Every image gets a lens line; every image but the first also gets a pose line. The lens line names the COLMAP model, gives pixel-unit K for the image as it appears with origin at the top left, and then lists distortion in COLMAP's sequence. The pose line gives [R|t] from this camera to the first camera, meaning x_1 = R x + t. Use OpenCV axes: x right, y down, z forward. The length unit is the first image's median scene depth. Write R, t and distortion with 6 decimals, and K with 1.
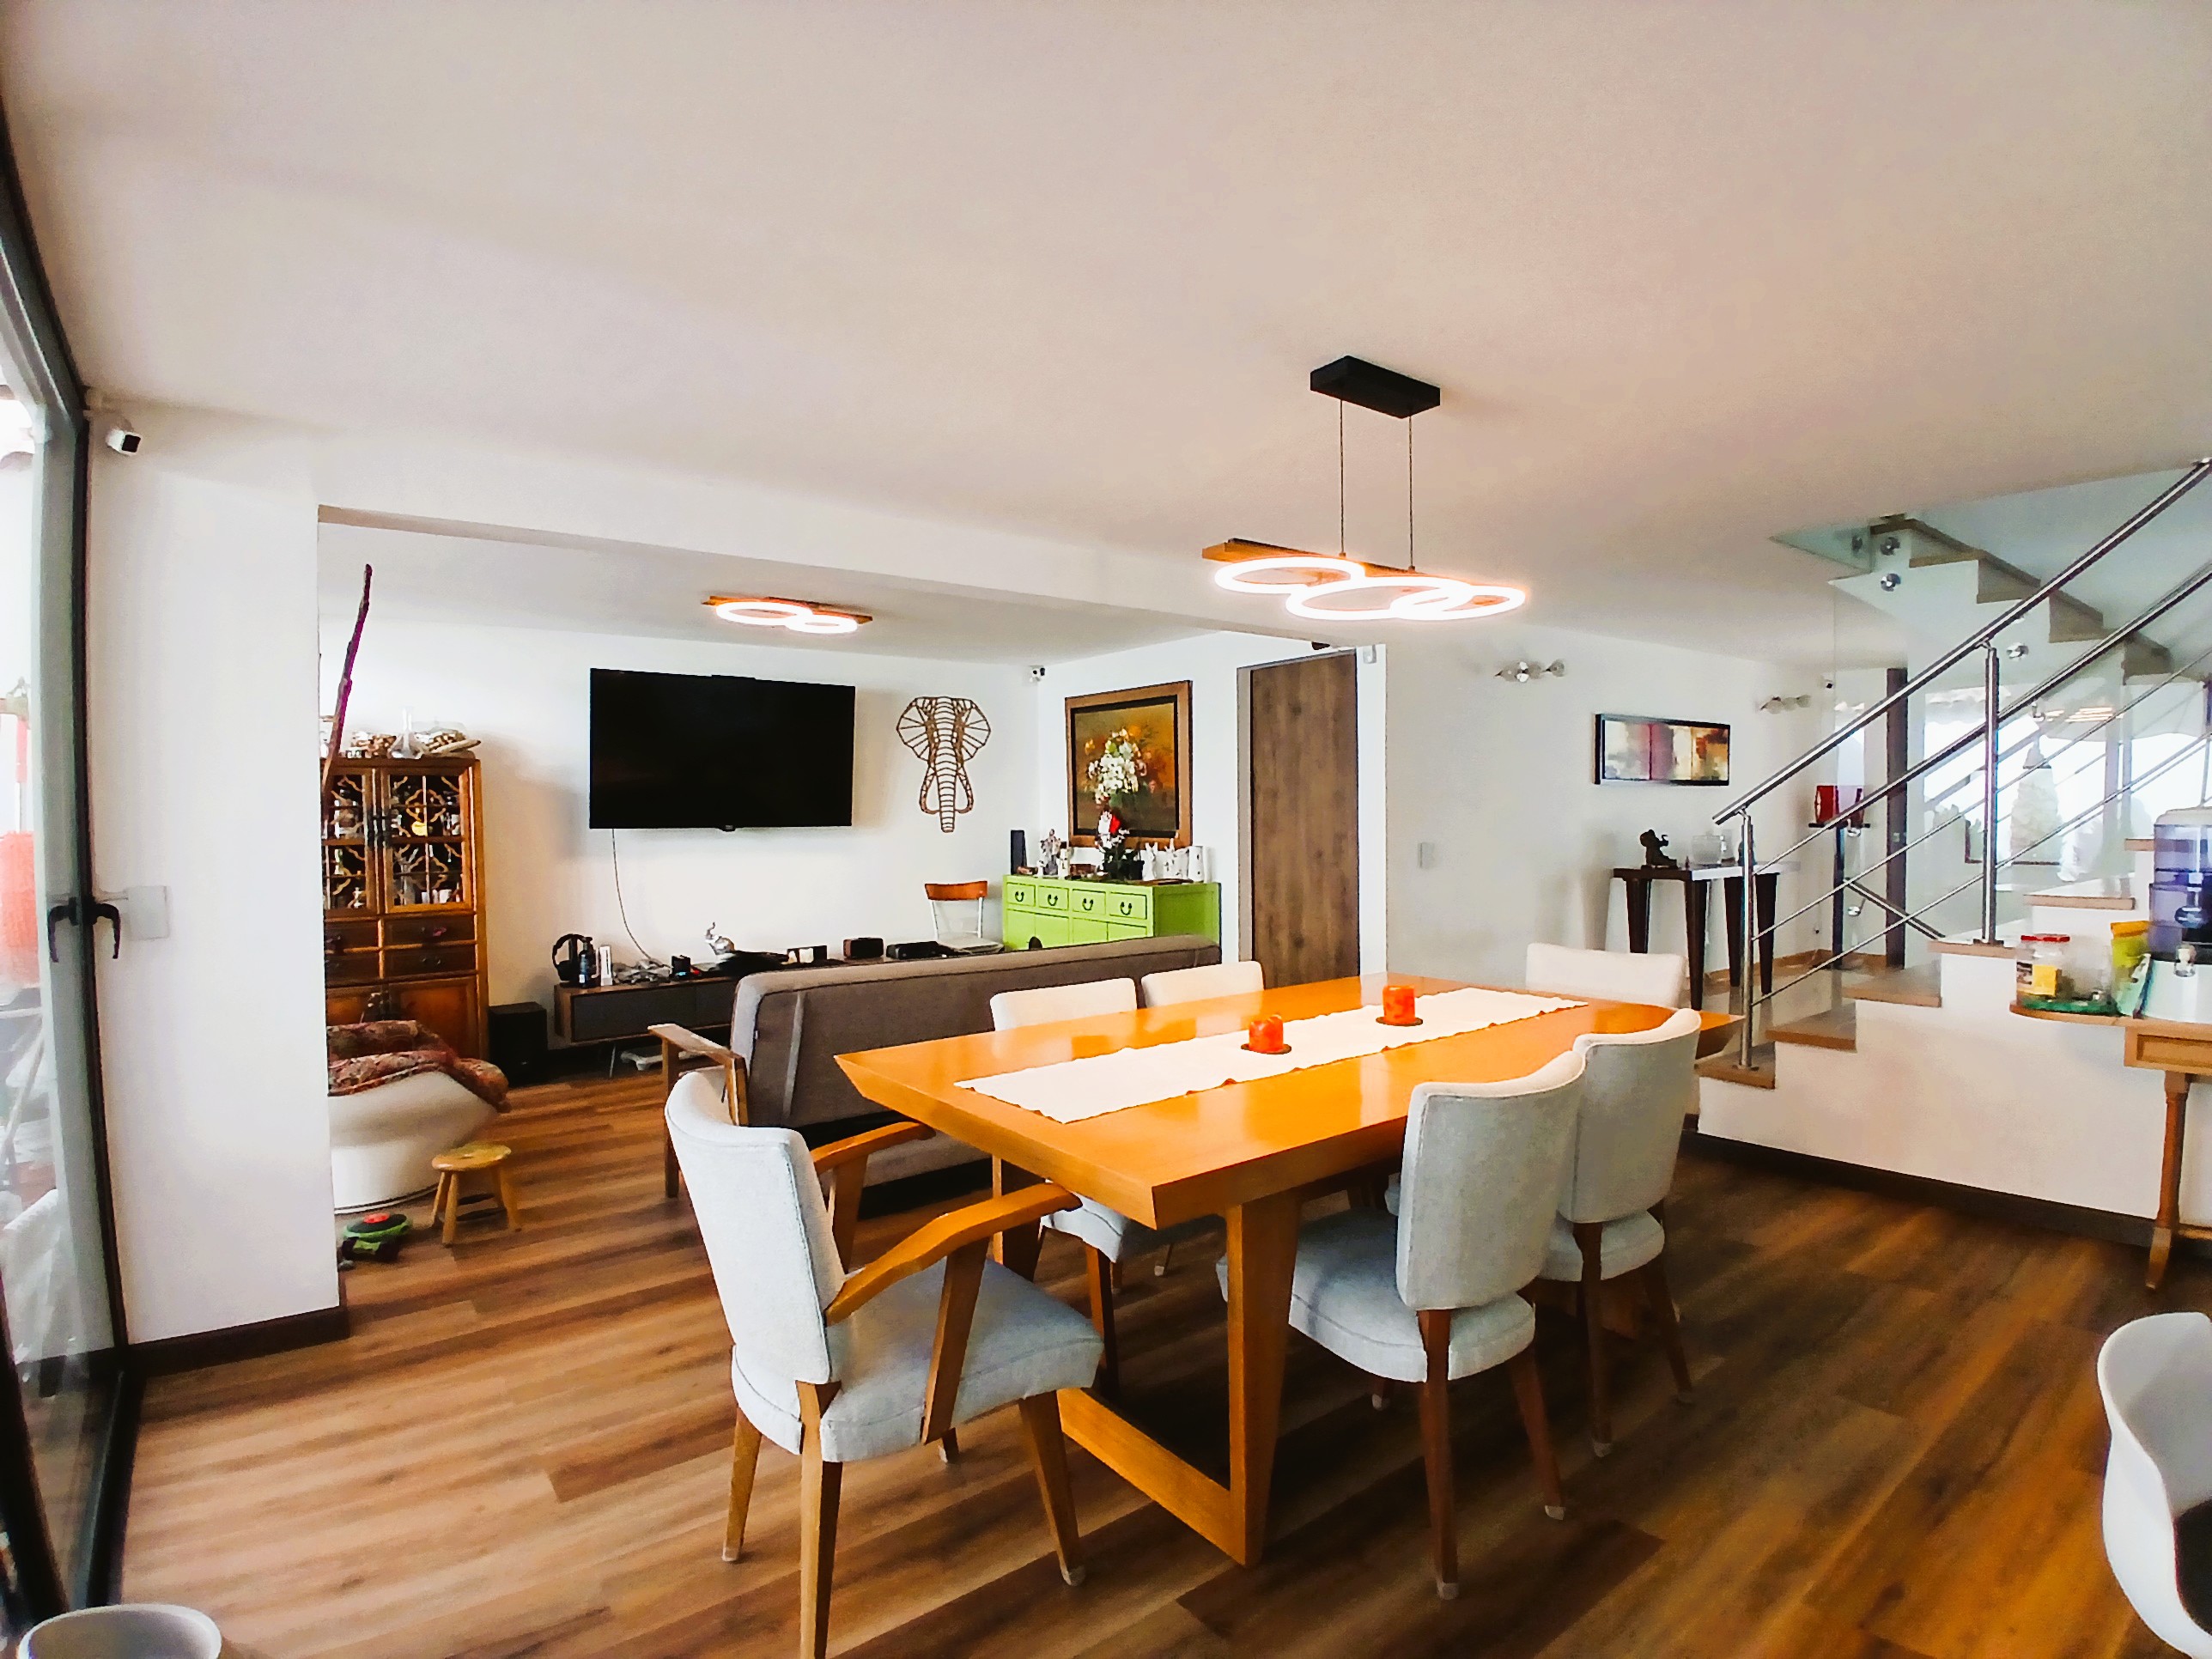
lens RADIAL K [[1108.7, 0, 1099.9], [0, 1108.7, 846.1], [0, 0, 1]] dist [-0.002138, -0.042545]
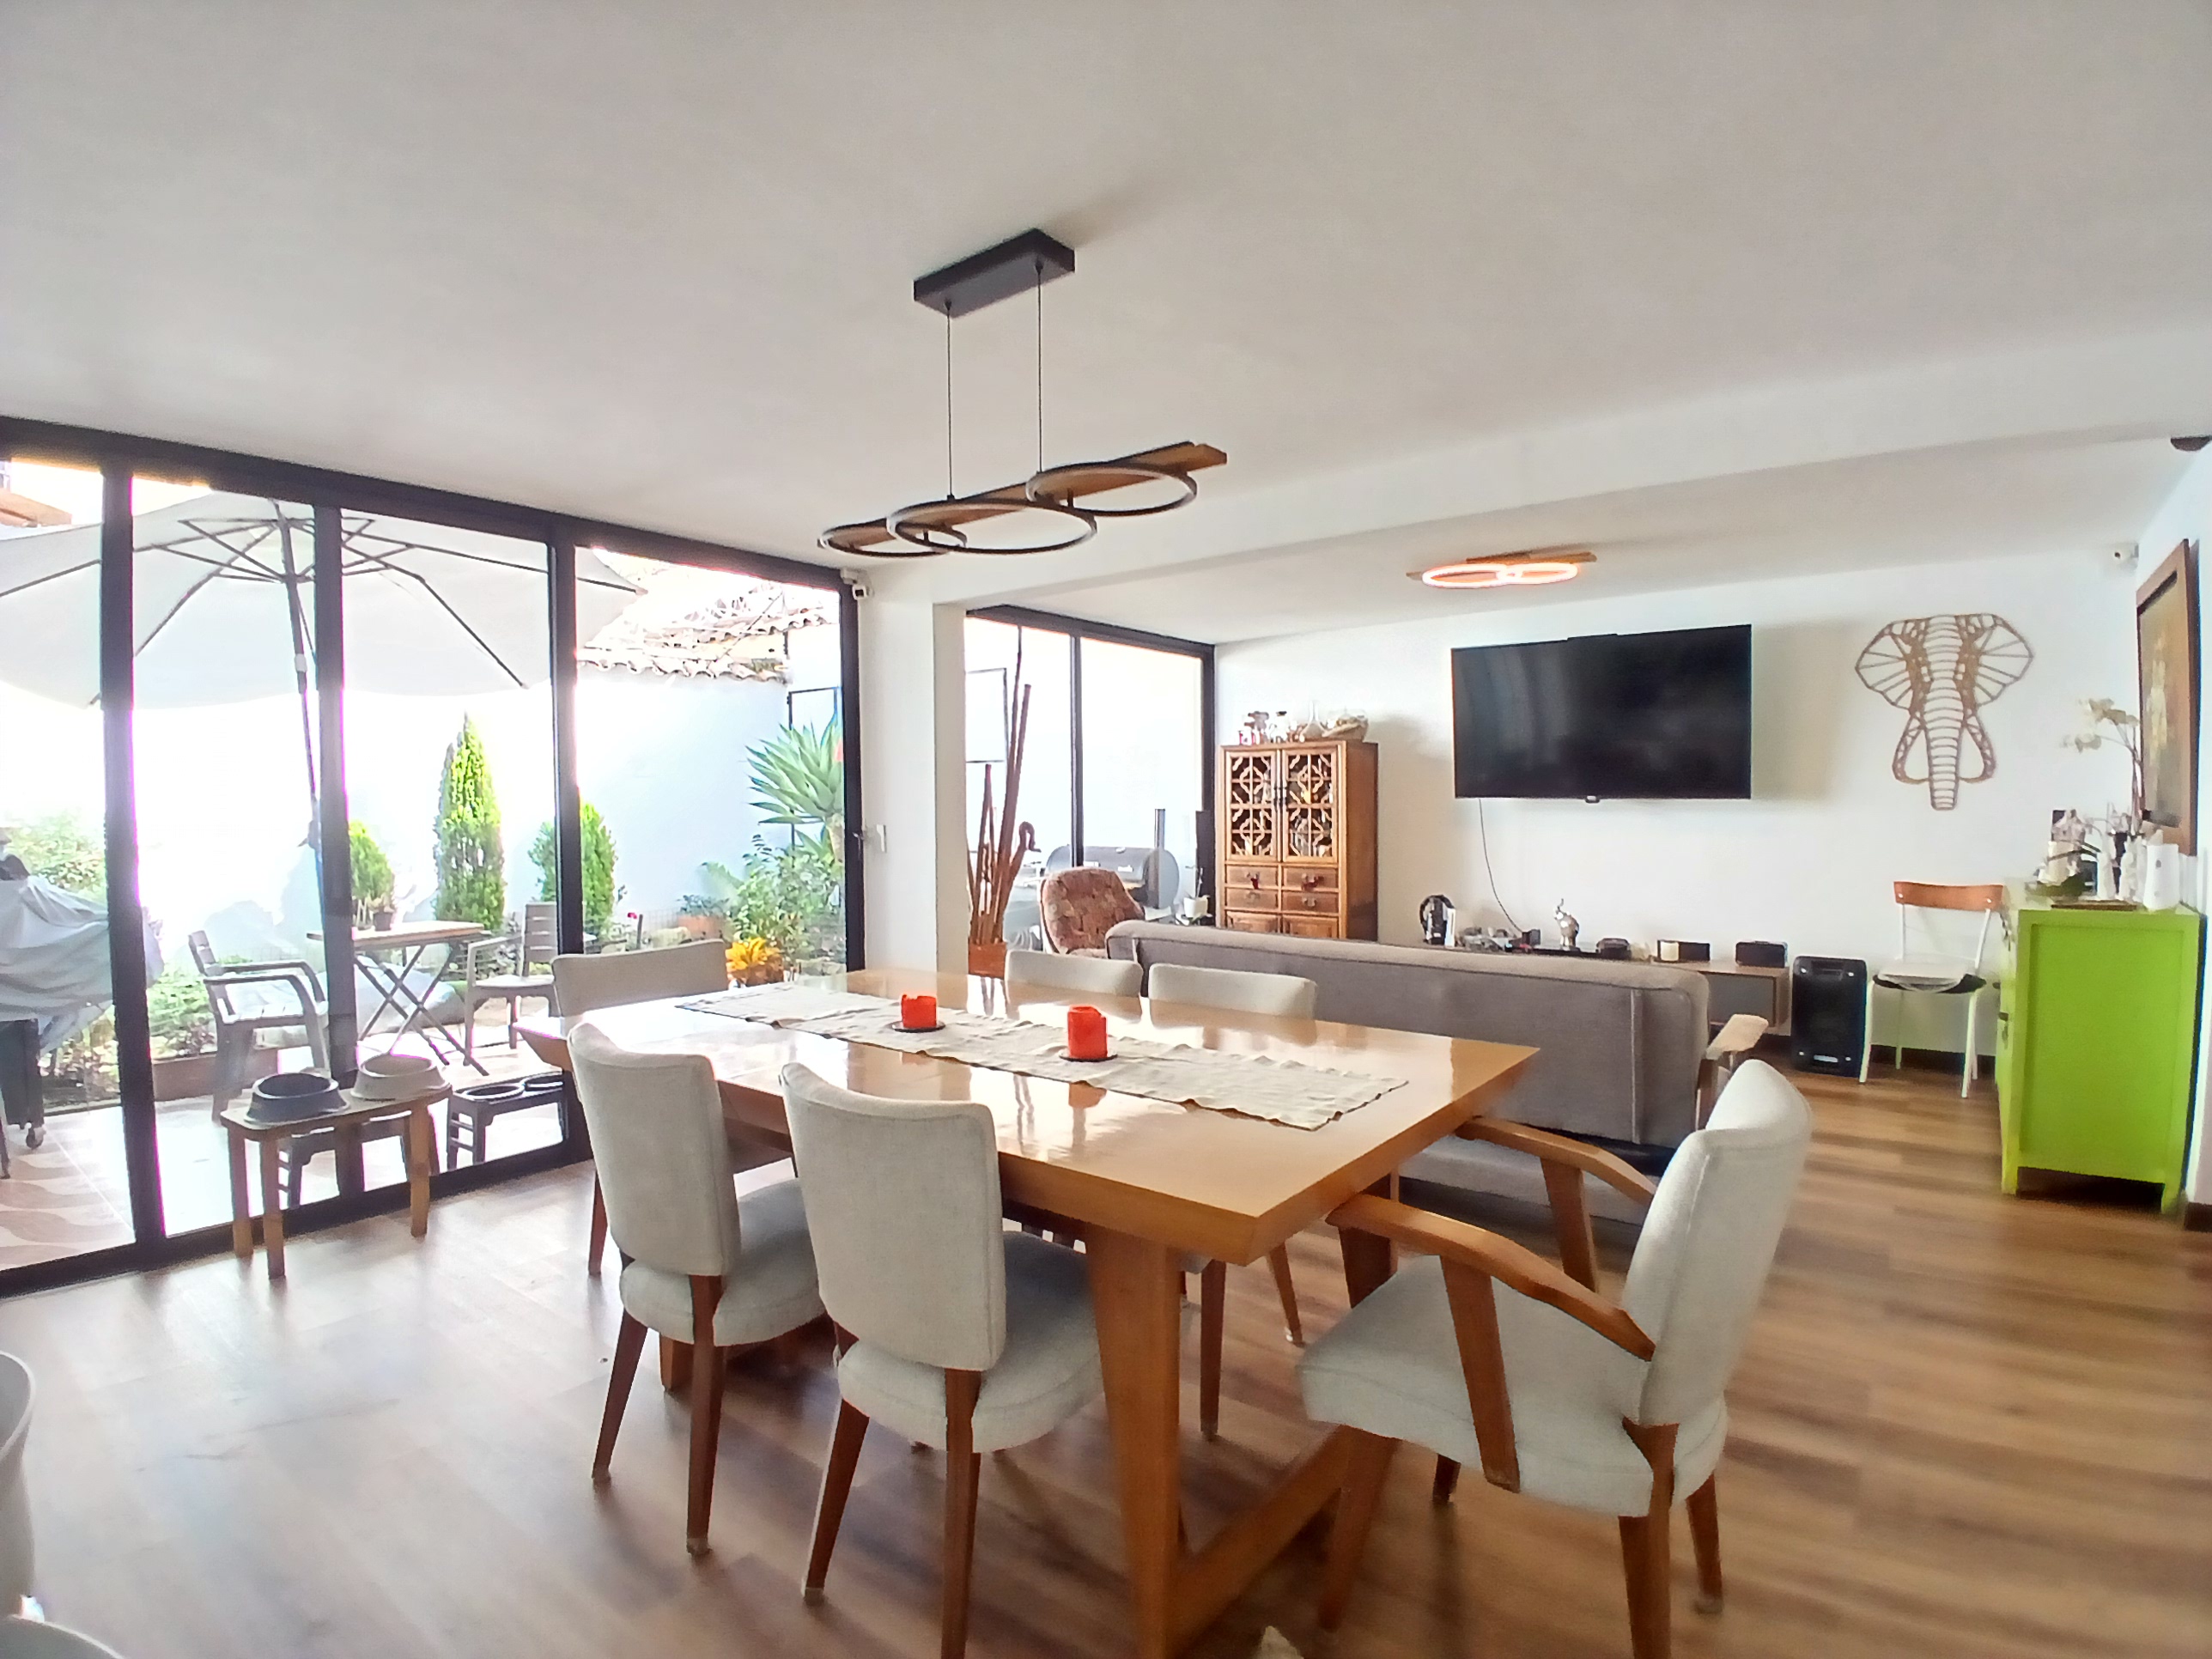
lens RADIAL K [[1108.7, 0, 1099.9], [0, 1108.7, 846.1], [0, 0, 1]] dist [-0.002138, -0.042545]
pose [[0.236856, 0.053200, -0.970087, 0.405953], [-0.024397, 0.998510, 0.048802, -0.010474], [0.971238, 0.012108, 0.237801, 0.327158]]
